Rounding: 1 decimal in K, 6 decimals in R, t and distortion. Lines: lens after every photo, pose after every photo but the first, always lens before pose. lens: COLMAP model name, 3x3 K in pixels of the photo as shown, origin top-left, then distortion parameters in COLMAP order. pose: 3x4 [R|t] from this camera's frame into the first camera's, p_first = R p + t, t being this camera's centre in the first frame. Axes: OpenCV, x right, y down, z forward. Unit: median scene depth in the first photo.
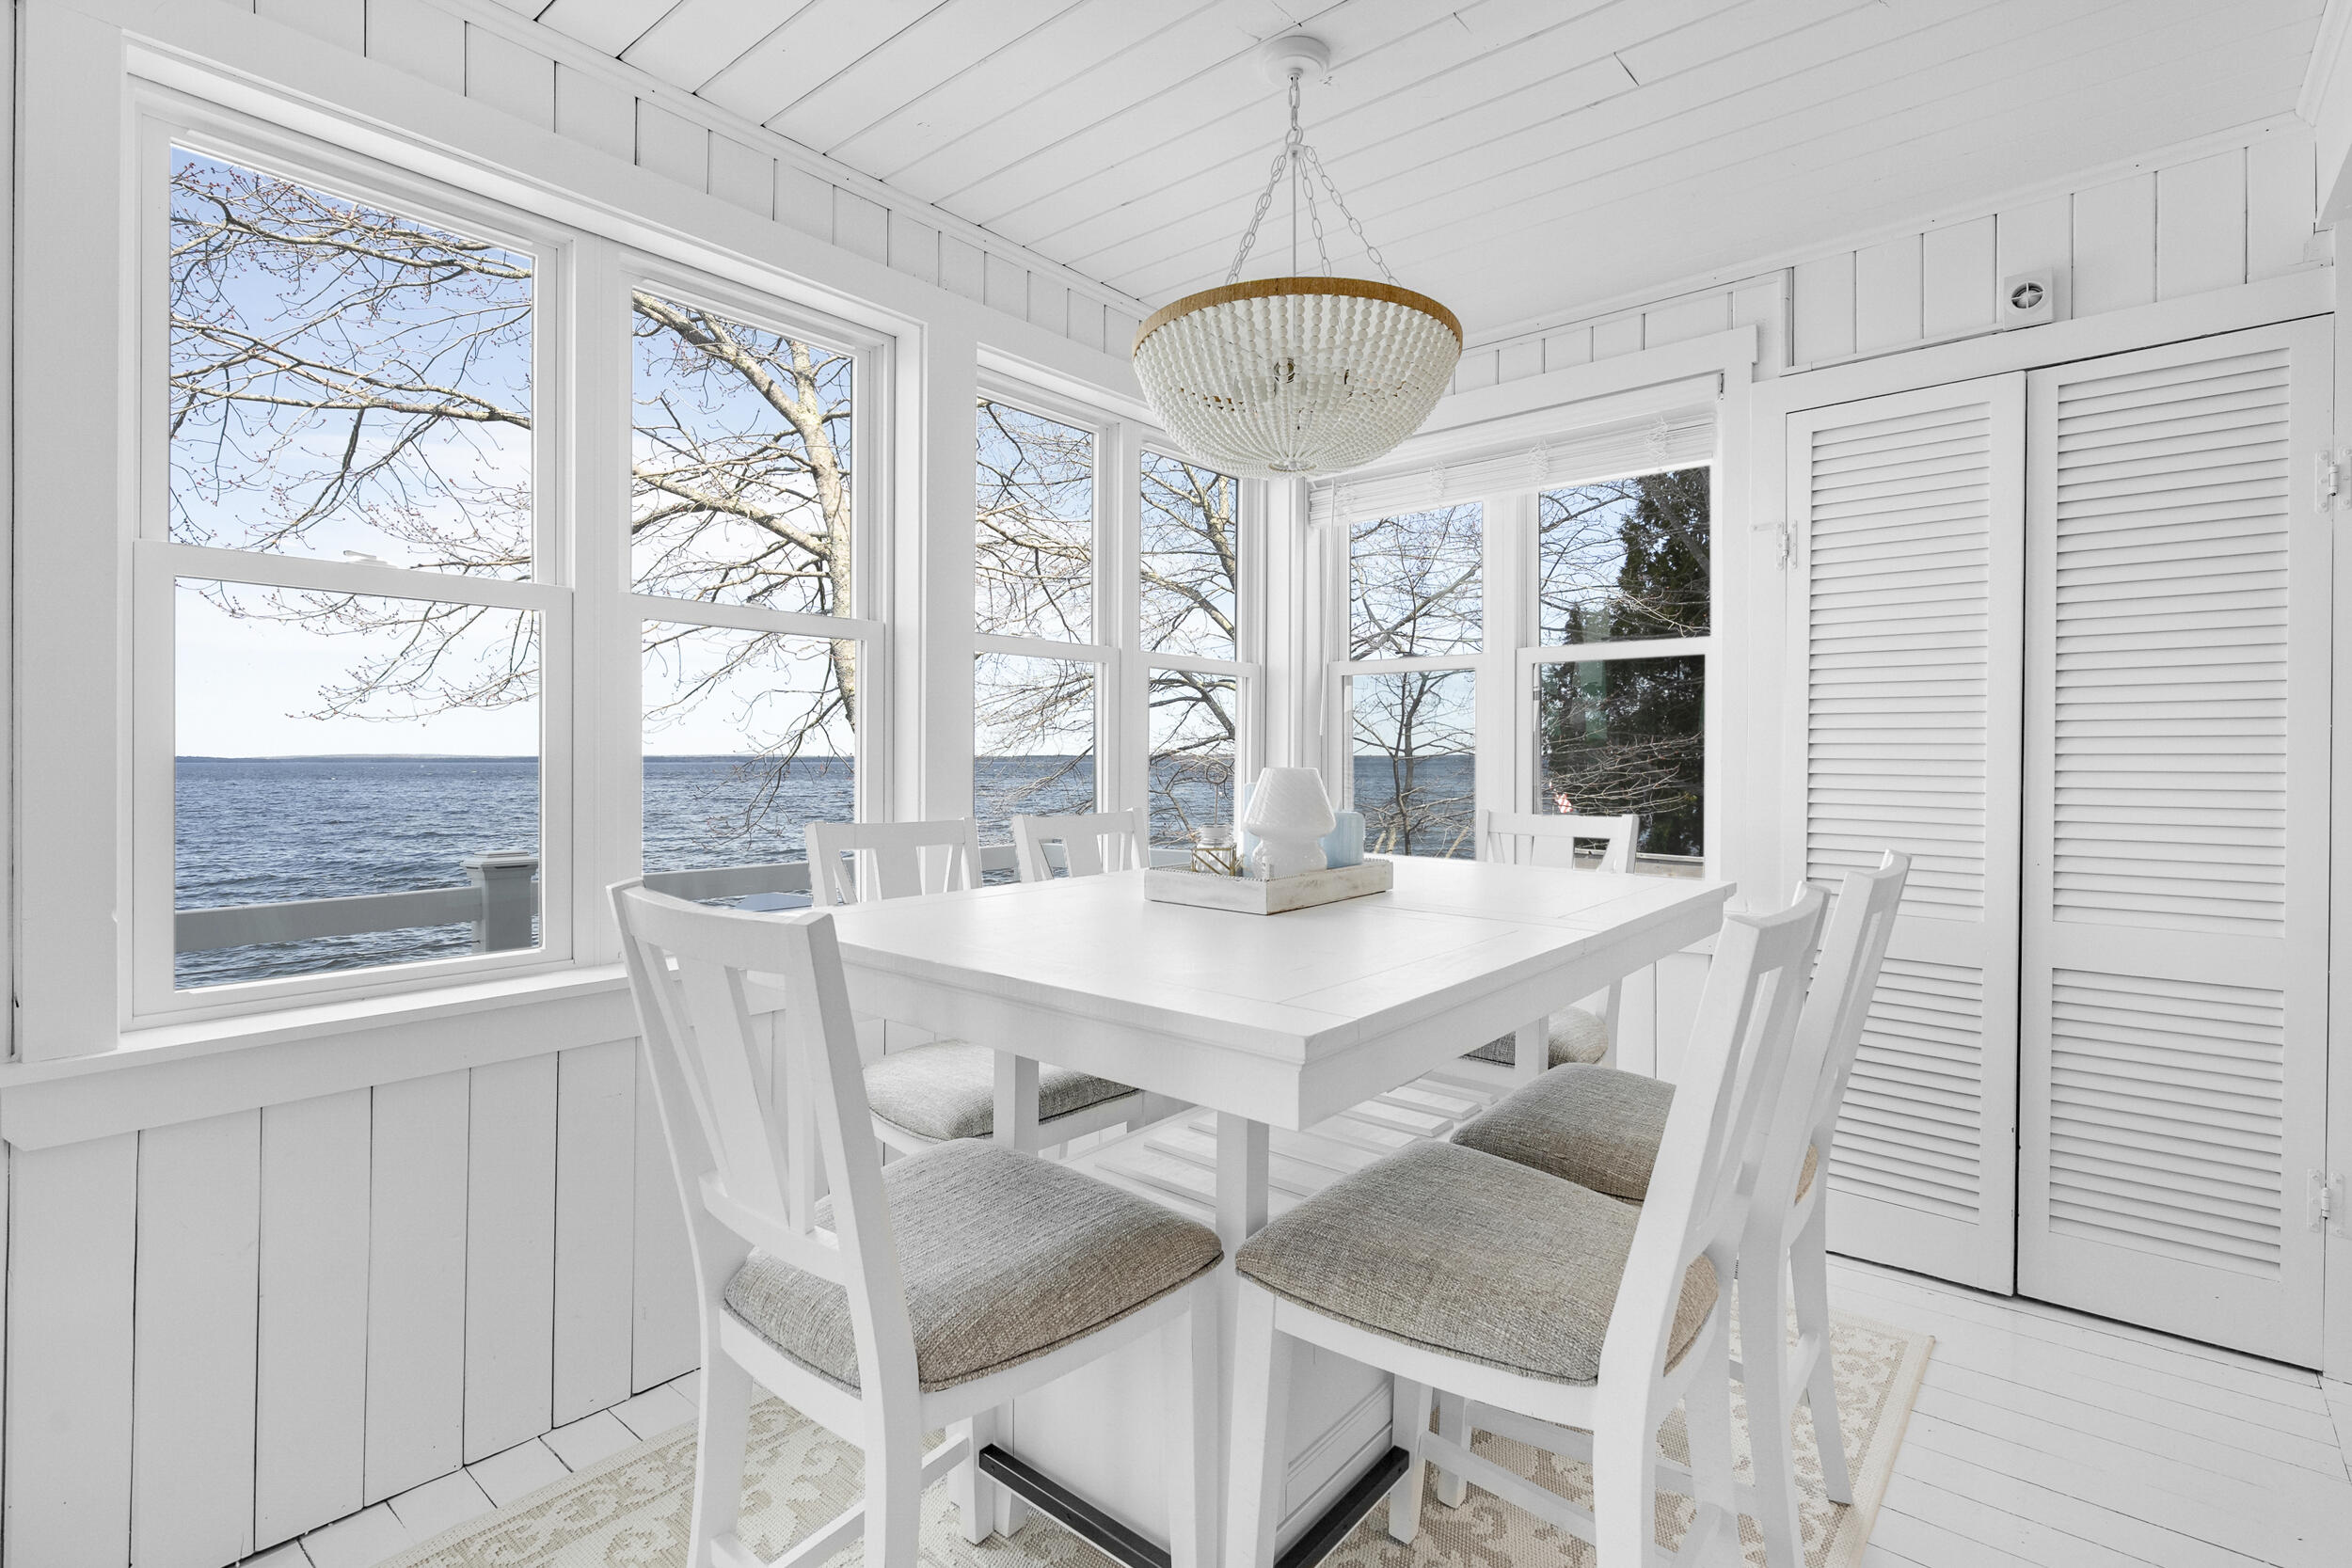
lens RADIAL K [[1099.4, 0, 1176.1], [0, 1099.4, 769.8], [0, 0, 1]] dist [-0.003777, 0.001179]
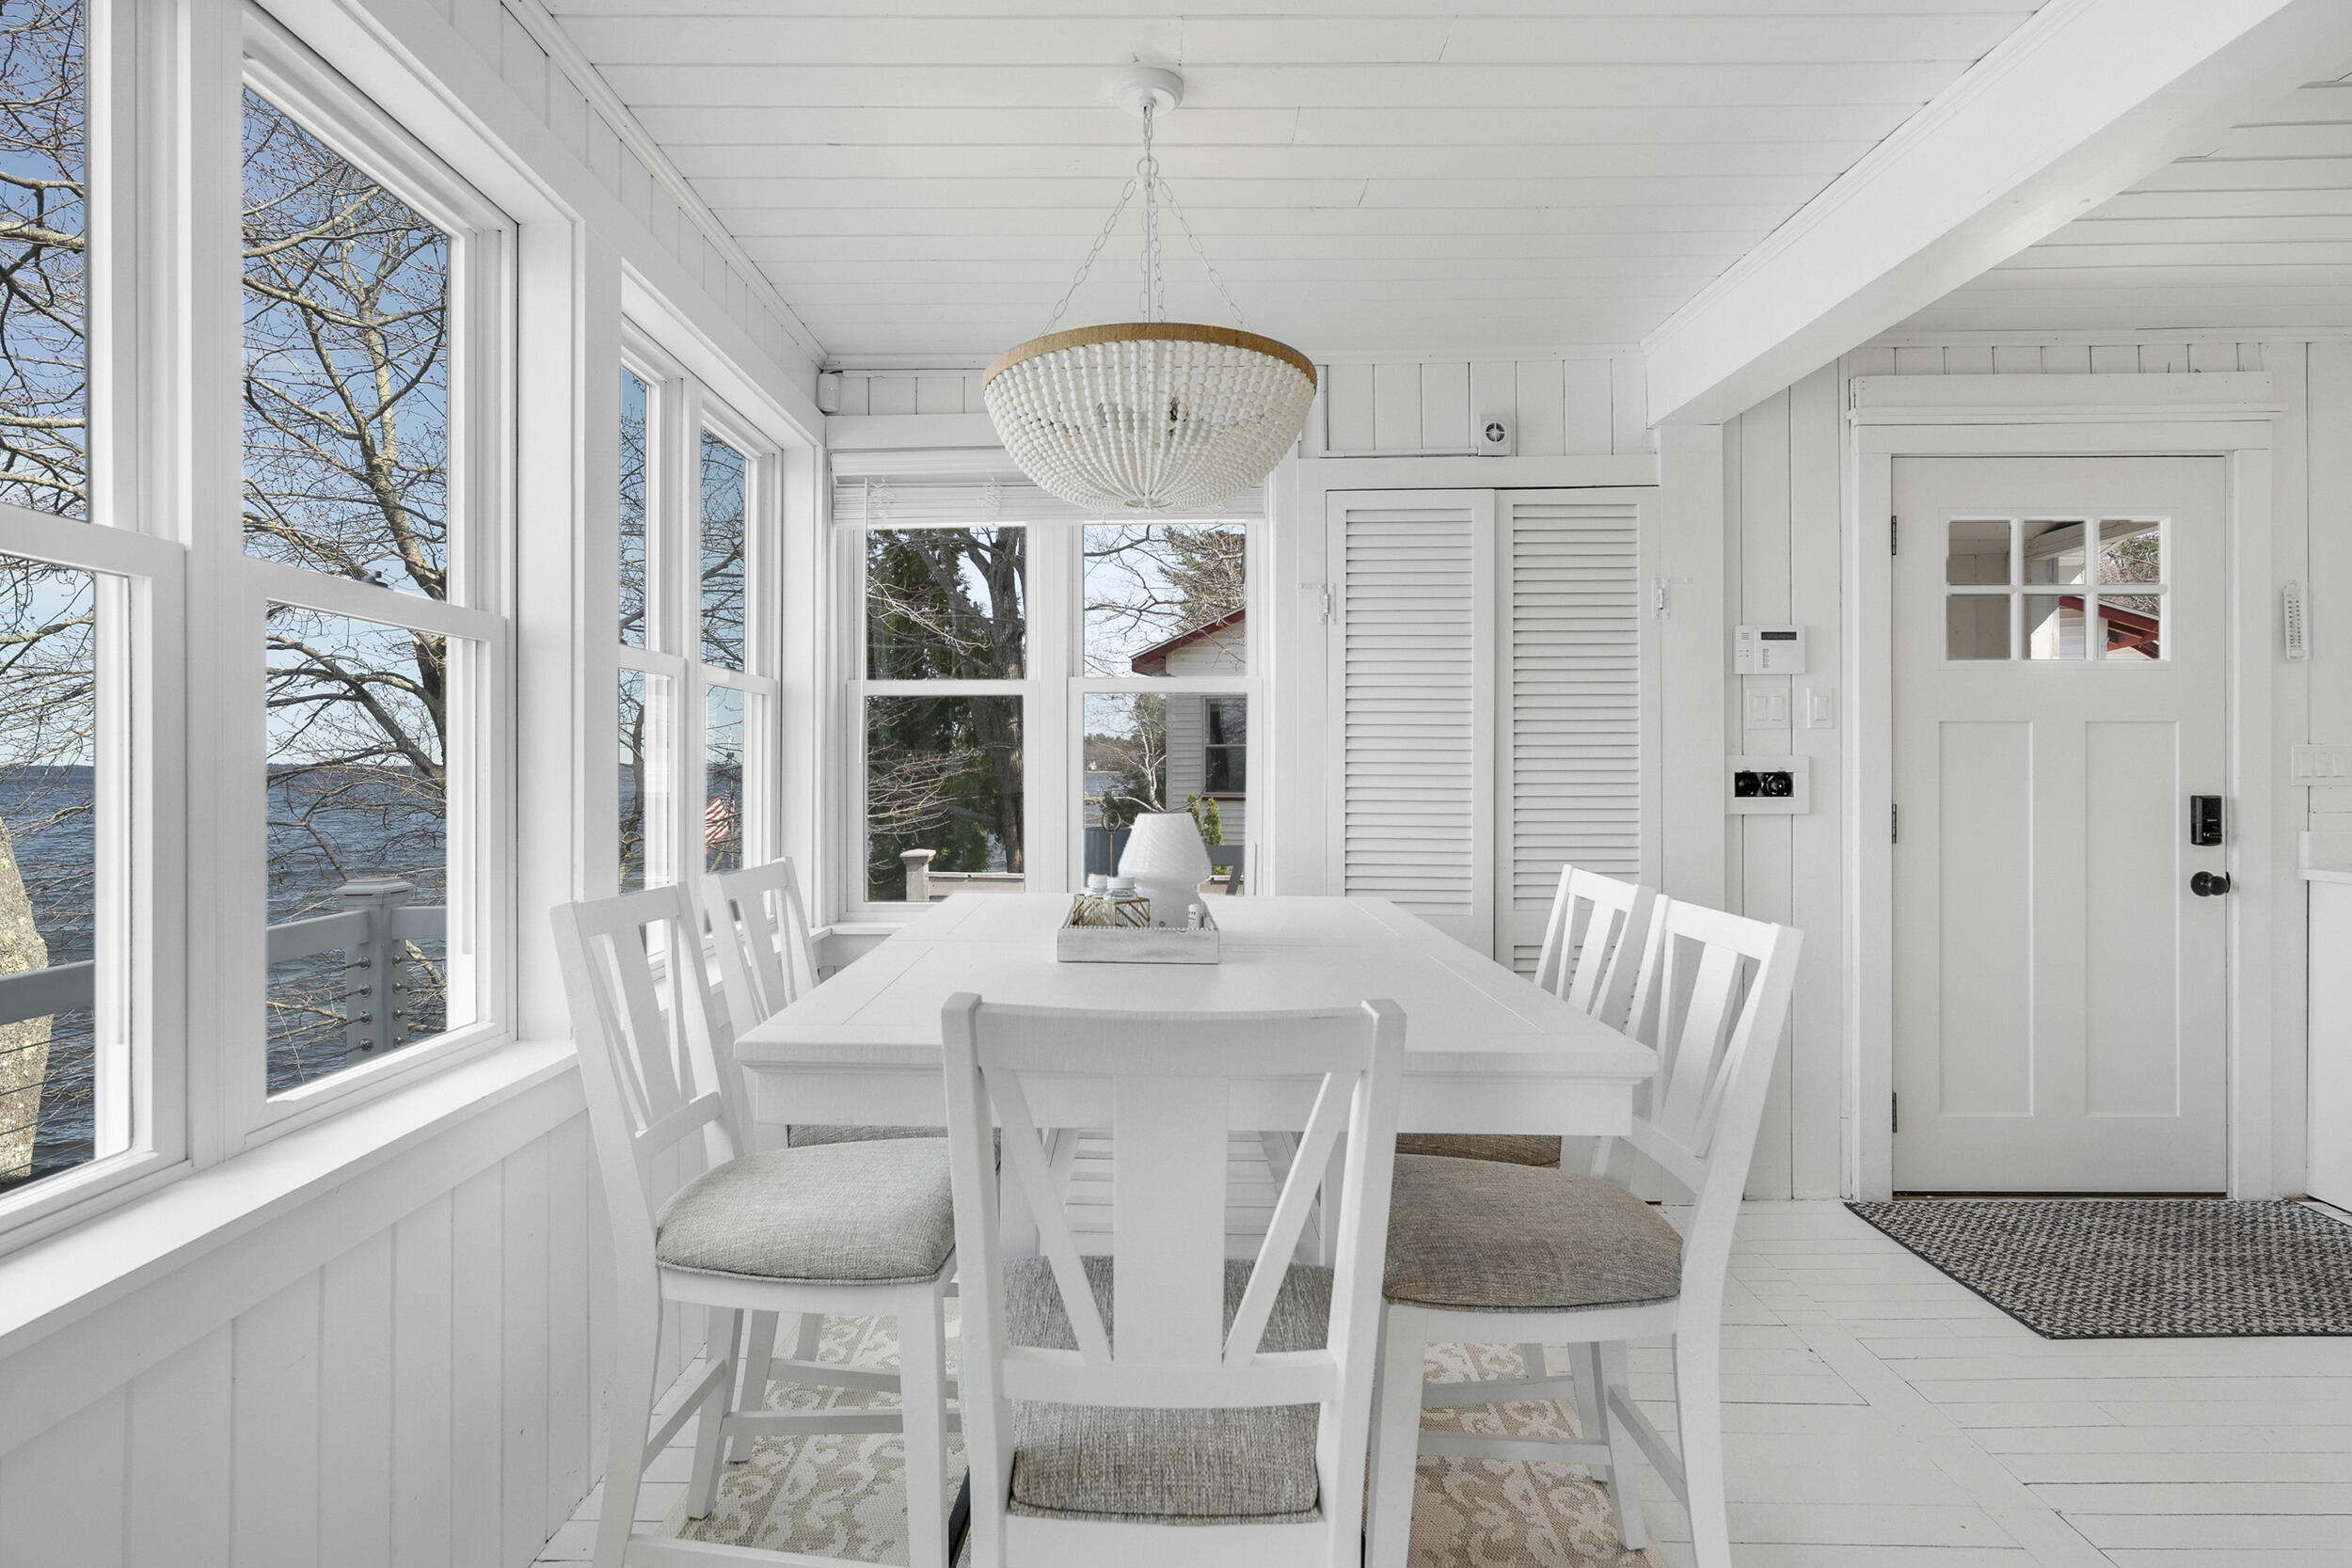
lens RADIAL K [[1208.0, 0, 1176.0], [0, 1208.0, 784.0], [0, 0, 1]] dist [-0.003646, 0.000316]
pose [[0.785539, -0.010676, 0.618720, -0.369504], [0.010323, 0.999938, 0.004147, -0.021166], [-0.618726, 0.003129, 0.785601, 0.096649]]
